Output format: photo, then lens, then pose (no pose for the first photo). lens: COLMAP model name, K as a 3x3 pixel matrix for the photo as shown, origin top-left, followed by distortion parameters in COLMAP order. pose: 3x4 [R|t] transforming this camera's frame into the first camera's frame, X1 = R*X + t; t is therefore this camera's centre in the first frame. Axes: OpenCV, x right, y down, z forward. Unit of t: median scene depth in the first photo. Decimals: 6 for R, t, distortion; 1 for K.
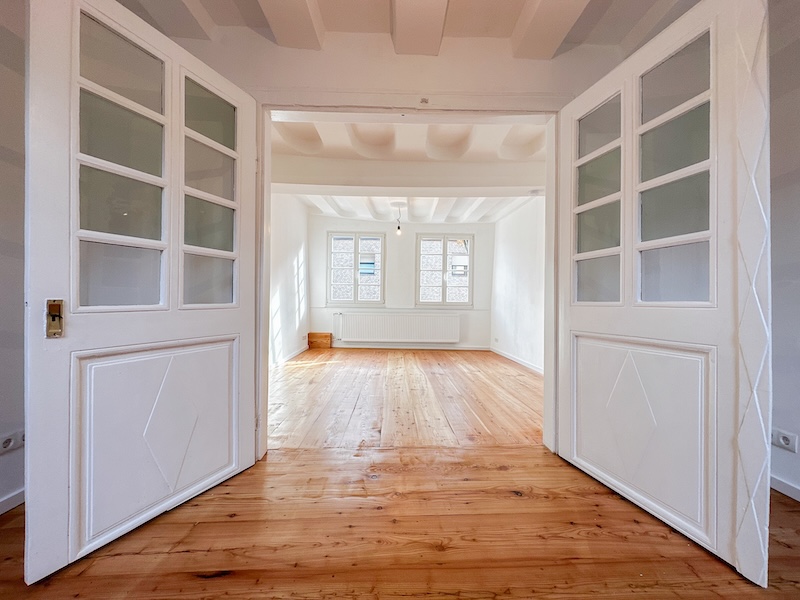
lens RADIAL K [[321.8, 0, 401.0], [0, 321.8, 303.2], [0, 0, 1]] dist [-0.001026, 0.000422]
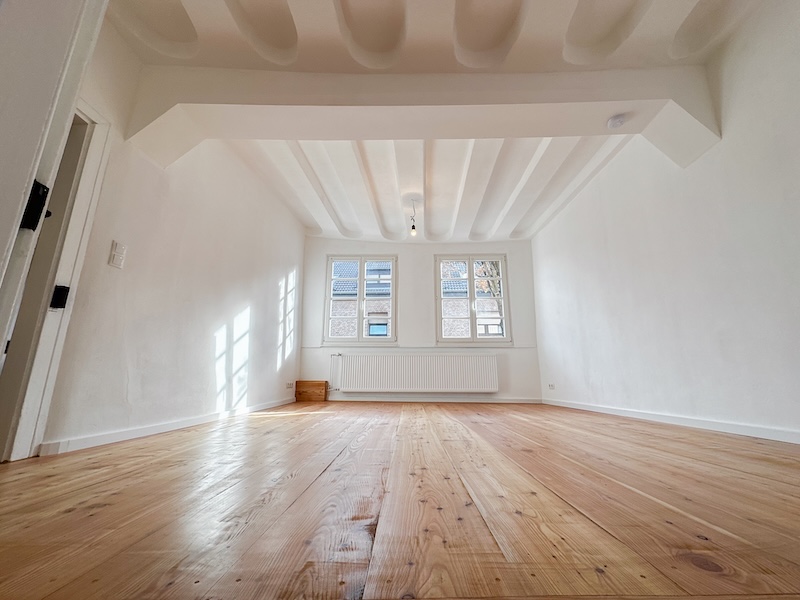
lens RADIAL K [[321.8, 0, 400.4], [0, 321.8, 302.3], [0, 0, 1]] dist [-0.001026, 0.000422]
pose [[0.998723, -0.025441, -0.043643, -0.006733], [0.014607, 0.972458, -0.232621, 0.094546], [0.048359, 0.231687, 0.971588, 0.237624]]
